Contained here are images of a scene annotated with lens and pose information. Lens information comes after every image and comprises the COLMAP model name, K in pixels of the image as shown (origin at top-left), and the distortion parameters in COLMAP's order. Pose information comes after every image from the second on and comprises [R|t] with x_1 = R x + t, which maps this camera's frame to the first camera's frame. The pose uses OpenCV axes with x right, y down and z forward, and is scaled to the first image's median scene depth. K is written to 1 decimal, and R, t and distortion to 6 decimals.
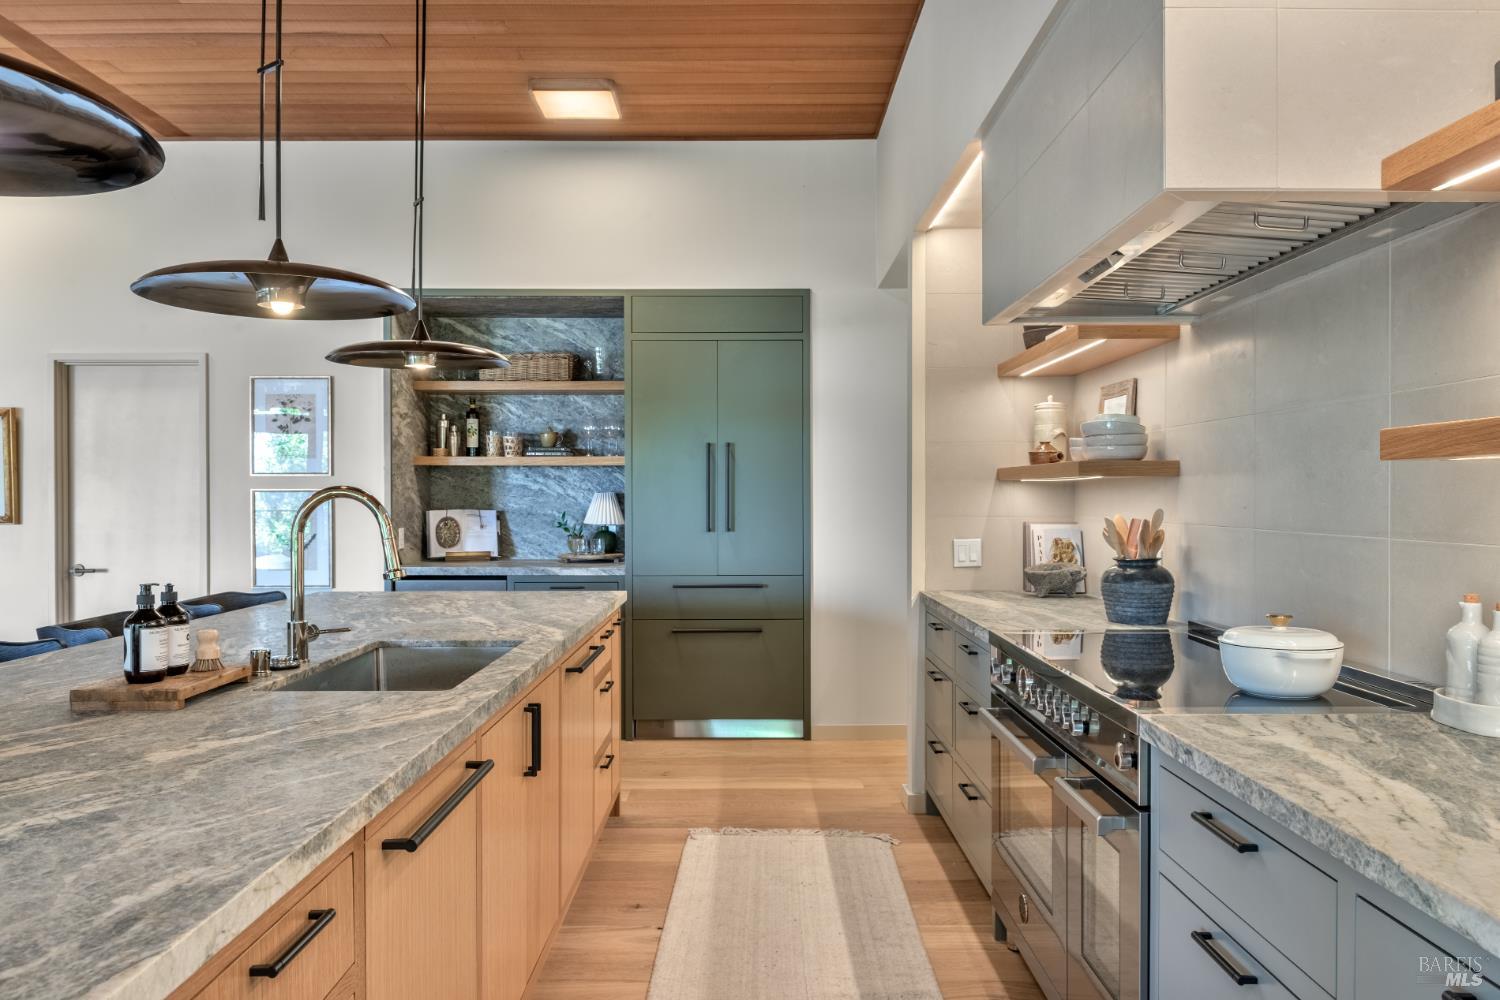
lens RADIAL K [[1050.0, 0, 754.5], [0, 1050.0, 501.2], [0, 0, 1]] dist [-0.003284, 0.000698]
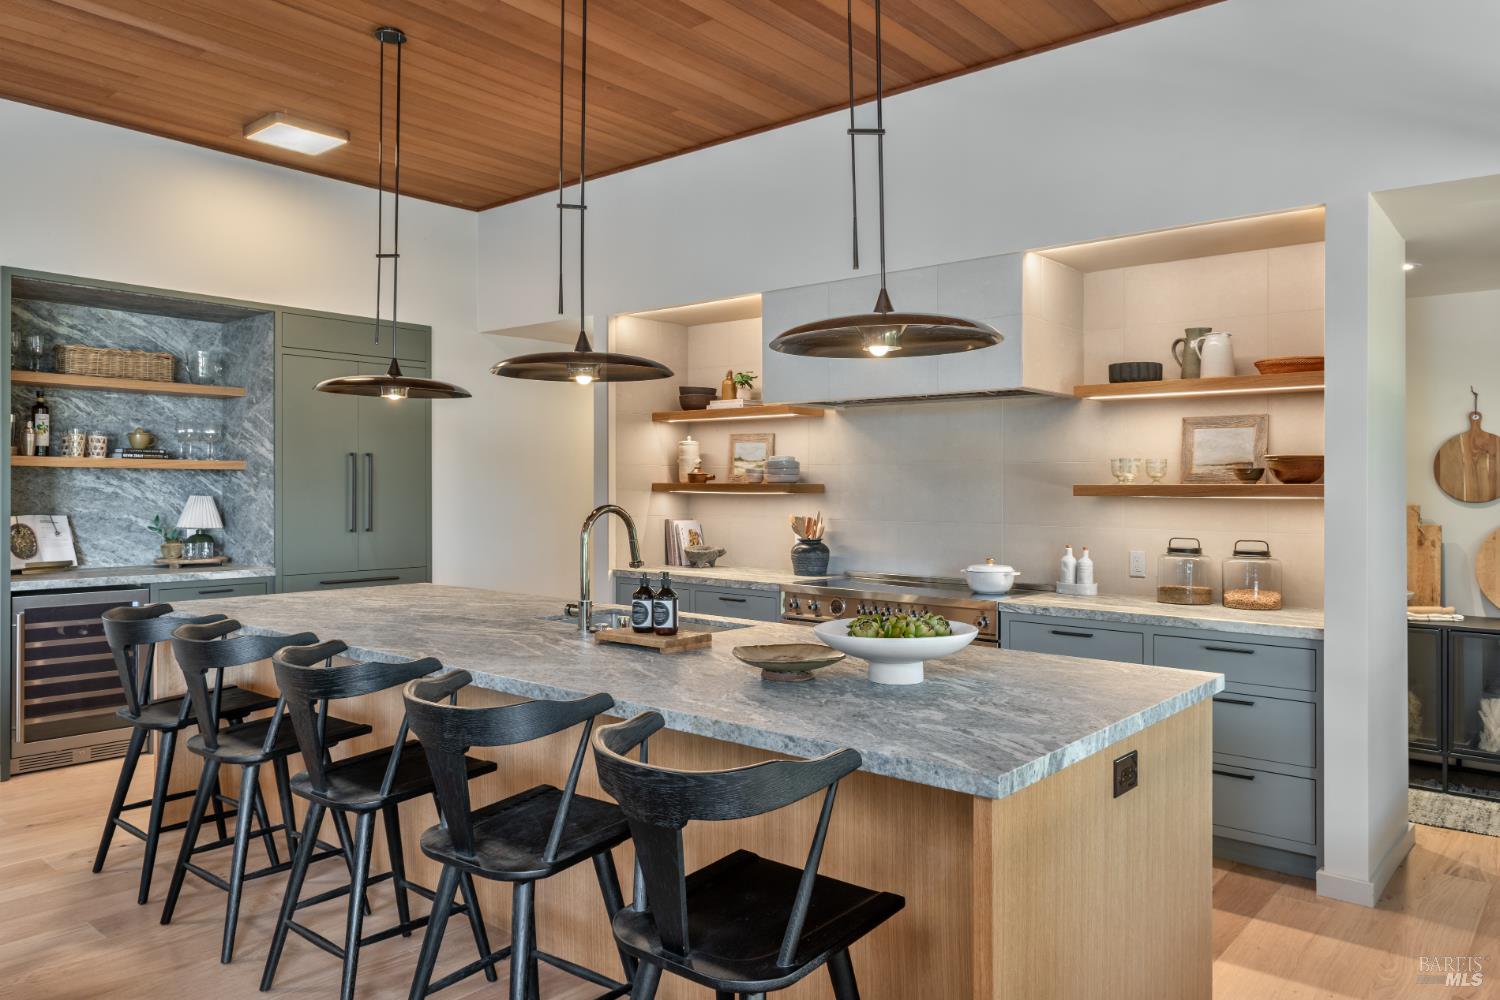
lens RADIAL K [[1025.8, 0, 749.3], [0, 1025.8, 489.7], [0, 0, 1]] dist [0.009392, 0.000581]
pose [[0.661304, 0.004522, 0.750104, -0.528286], [-0.002495, 0.999990, -0.003829, -0.011917], [-0.750114, 0.000661, 0.661309, -0.038100]]
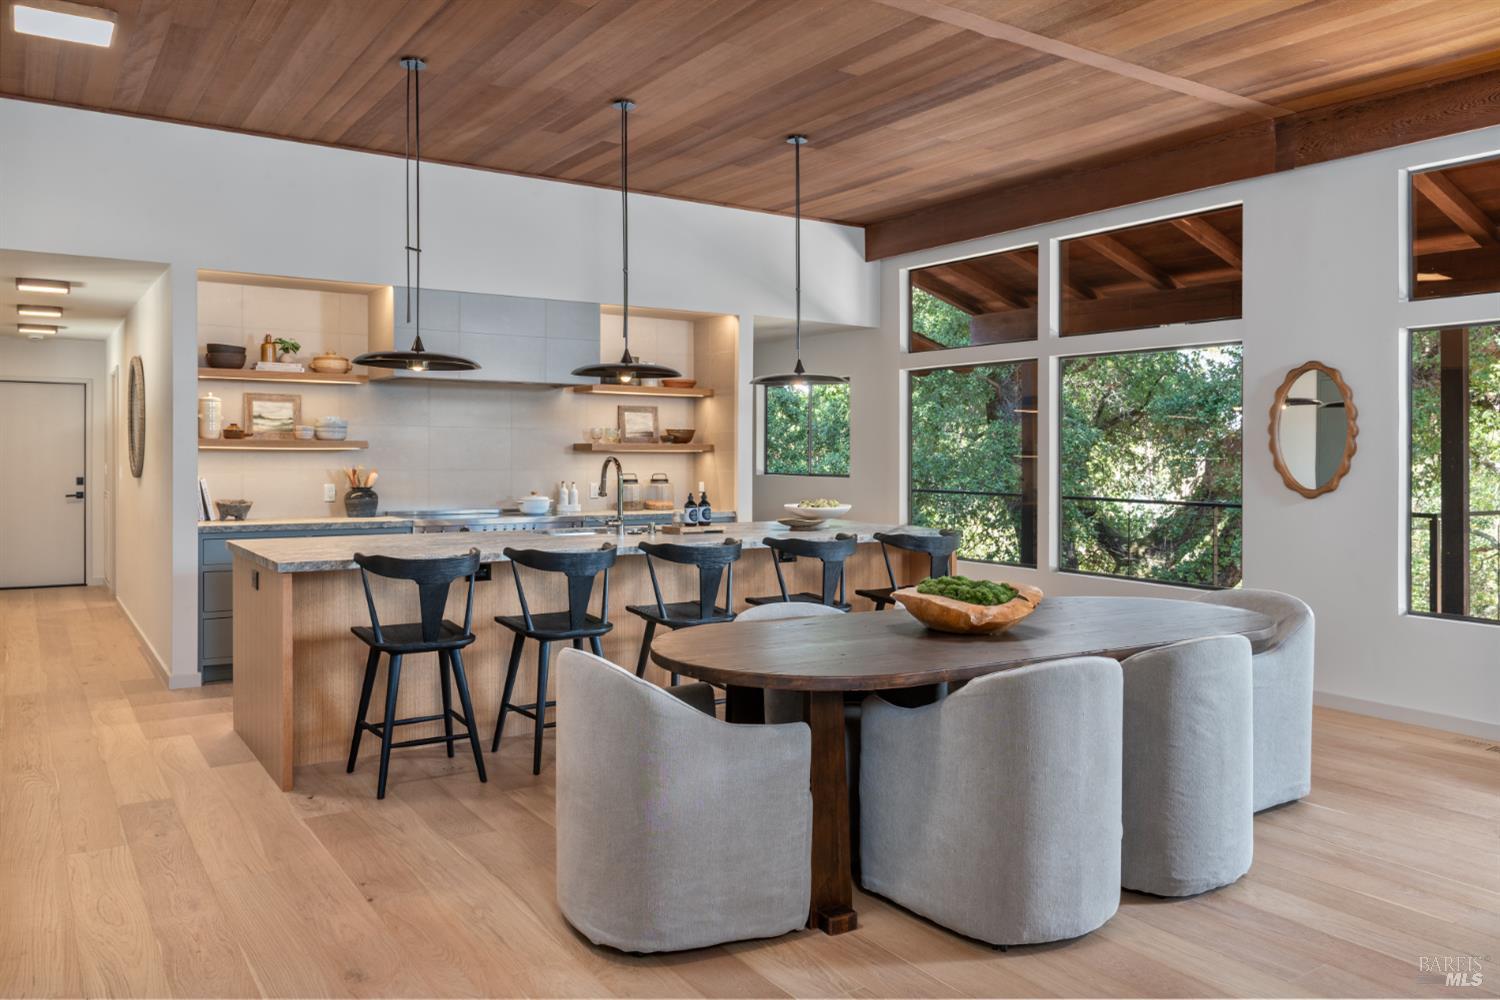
lens RADIAL K [[1148.2, 0, 748.4], [0, 1148.2, 466.6], [0, 0, 1]] dist [0.017219, 0.007717]
pose [[-0.530534, -0.008865, 0.847618, -1.065335], [0.001099, 0.999937, 0.011146, -0.006594], [-0.847663, 0.006845, -0.530491, 0.819488]]
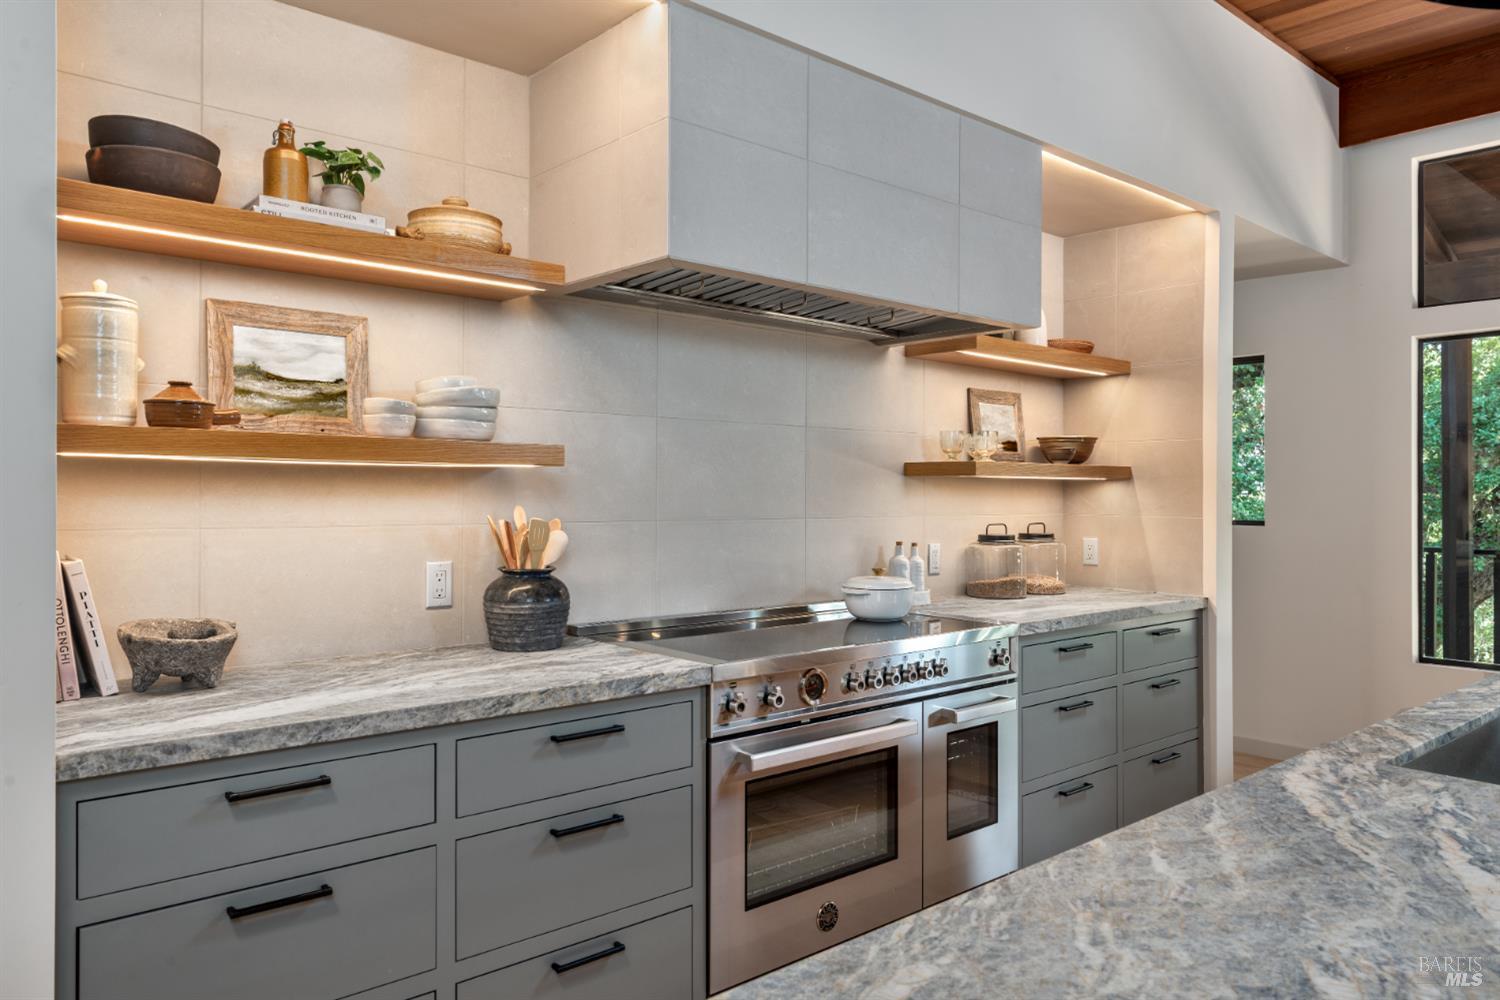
lens RADIAL K [[1025.8, 0, 751.4], [0, 1025.8, 494.0], [0, 0, 1]] dist [0.009392, 0.000581]
pose [[-0.639492, -0.002417, 0.768794, -0.189230], [0.000718, 0.999993, 0.003742, -0.003137], [-0.768798, 0.002945, -0.639485, 0.714442]]
